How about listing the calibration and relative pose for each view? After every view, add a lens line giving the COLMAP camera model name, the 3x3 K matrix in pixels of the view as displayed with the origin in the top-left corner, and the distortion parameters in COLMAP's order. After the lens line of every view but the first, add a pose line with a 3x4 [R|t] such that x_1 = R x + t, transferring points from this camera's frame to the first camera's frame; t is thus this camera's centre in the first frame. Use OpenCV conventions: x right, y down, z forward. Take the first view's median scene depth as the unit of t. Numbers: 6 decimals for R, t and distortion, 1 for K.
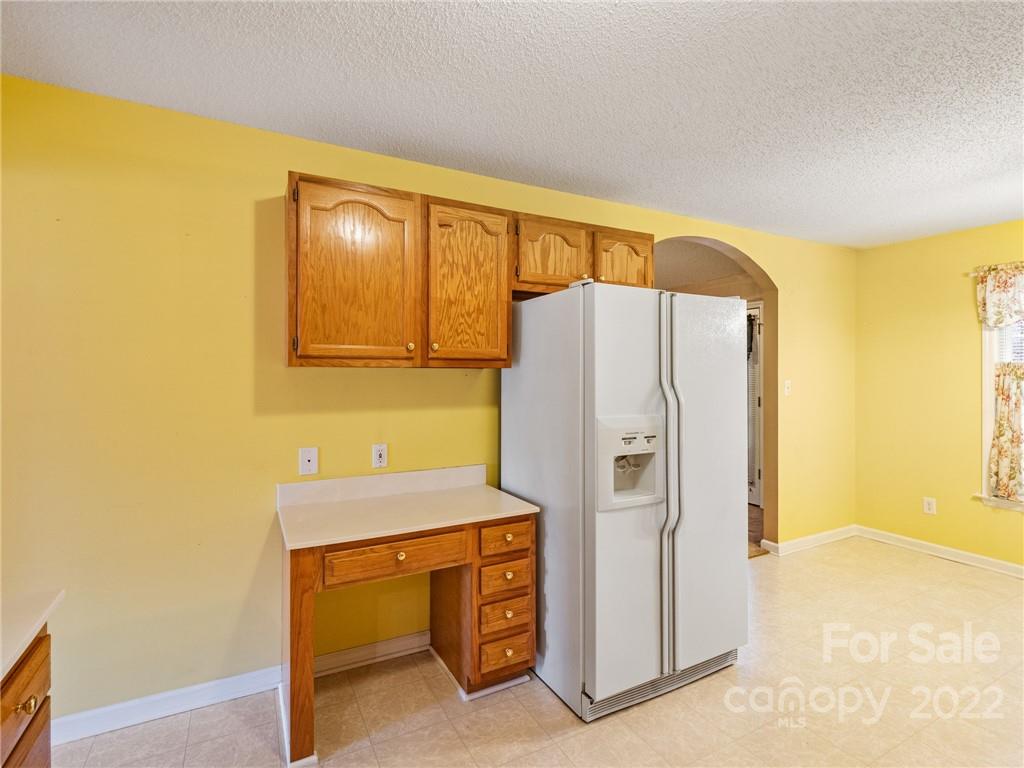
lens RADIAL K [[498.1, 0, 510.9], [0, 498.1, 371.8], [0, 0, 1]] dist [-0.003617, -0.000689]
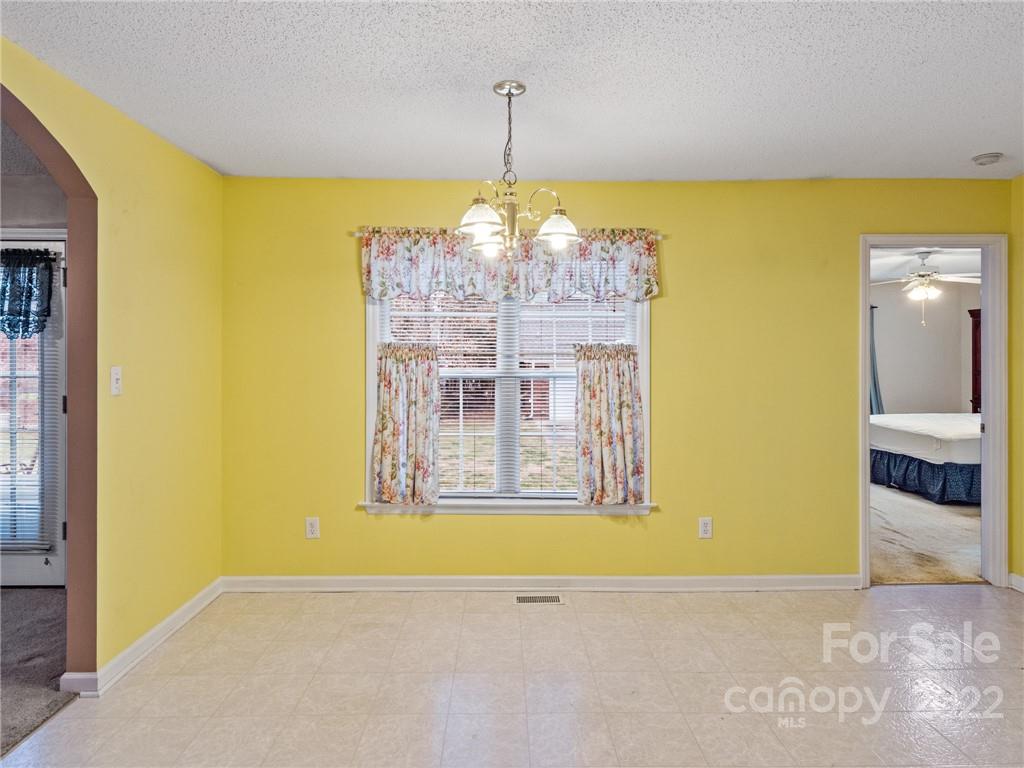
lens RADIAL K [[582.3, 0, 513.1], [0, 582.3, 360.7], [0, 0, 1]] dist [0.004157, -0.001458]
pose [[0.453368, -0.001585, 0.891322, 0.196074], [-0.003990, 0.999985, 0.003808, 0.007258], [-0.891314, -0.005283, 0.453355, 0.343491]]
